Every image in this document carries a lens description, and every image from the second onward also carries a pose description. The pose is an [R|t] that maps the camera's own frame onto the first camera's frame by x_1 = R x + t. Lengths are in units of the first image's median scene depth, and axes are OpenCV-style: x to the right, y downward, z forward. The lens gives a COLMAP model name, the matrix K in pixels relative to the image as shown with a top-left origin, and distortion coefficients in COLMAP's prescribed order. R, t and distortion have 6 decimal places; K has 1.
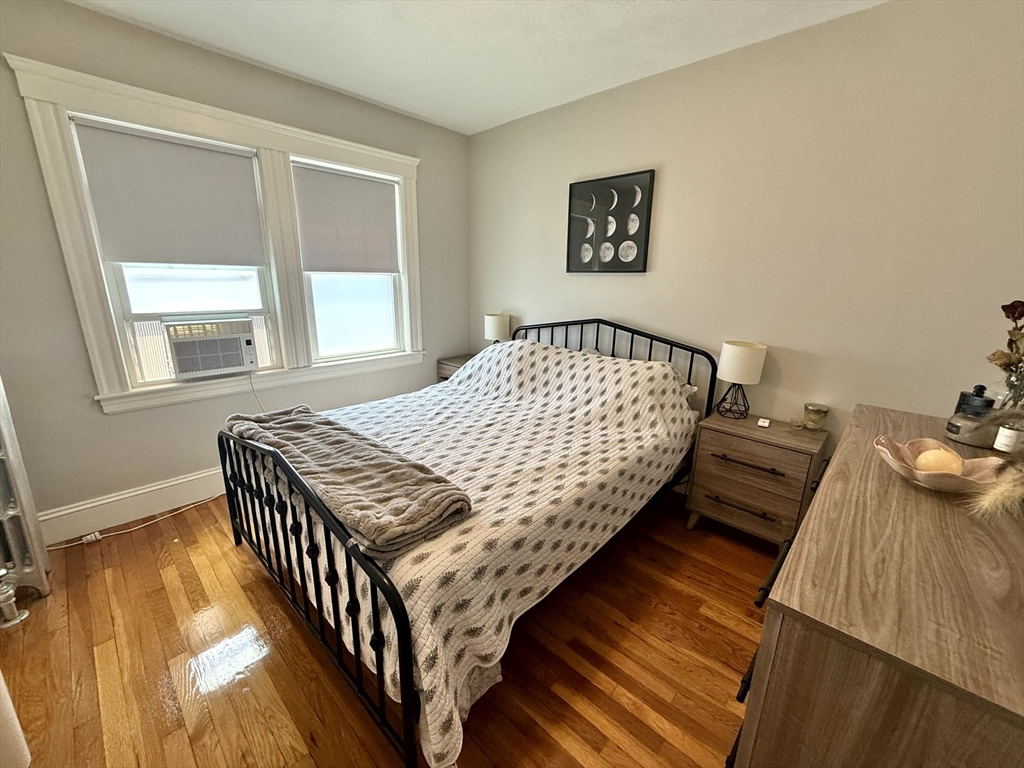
lens RADIAL K [[407.8, 0, 511.9], [0, 407.8, 385.7], [0, 0, 1]] dist [-0.000272, -0.000566]
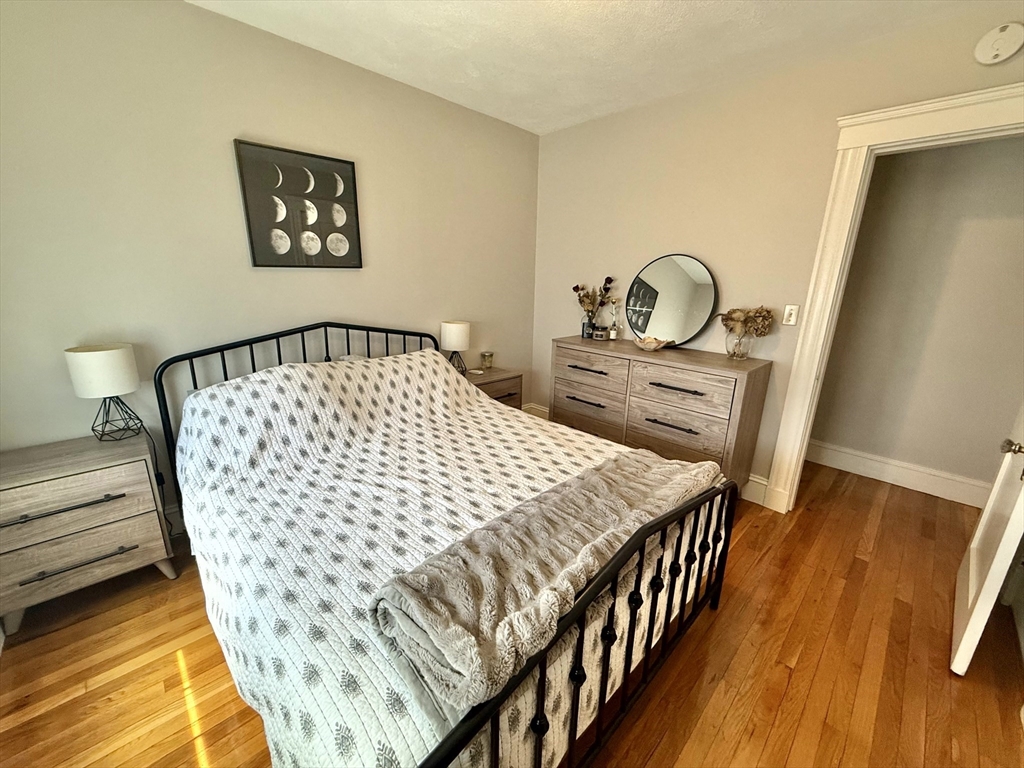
lens RADIAL K [[407.8, 0, 511.9], [0, 407.8, 385.7], [0, 0, 1]] dist [-0.000272, -0.000566]
pose [[0.043761, -0.285752, 0.957304, -0.762863], [0.234933, 0.934294, 0.268144, -0.214703], [-0.971026, 0.213168, 0.108019, 0.675779]]
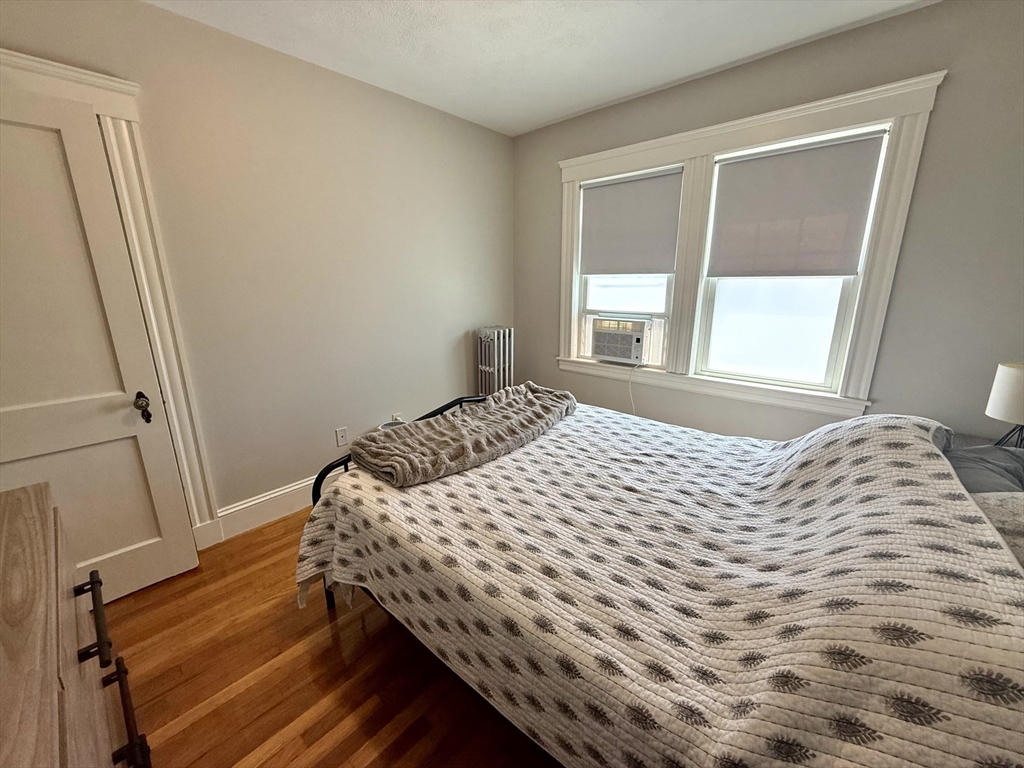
lens RADIAL K [[407.8, 0, 511.9], [0, 407.8, 385.7], [0, 0, 1]] dist [-0.000272, -0.000566]
pose [[0.023370, 0.235349, -0.971630, 0.544782], [-0.248565, 0.942744, 0.222374, -0.167188], [0.968333, 0.236316, 0.080531, 0.646806]]
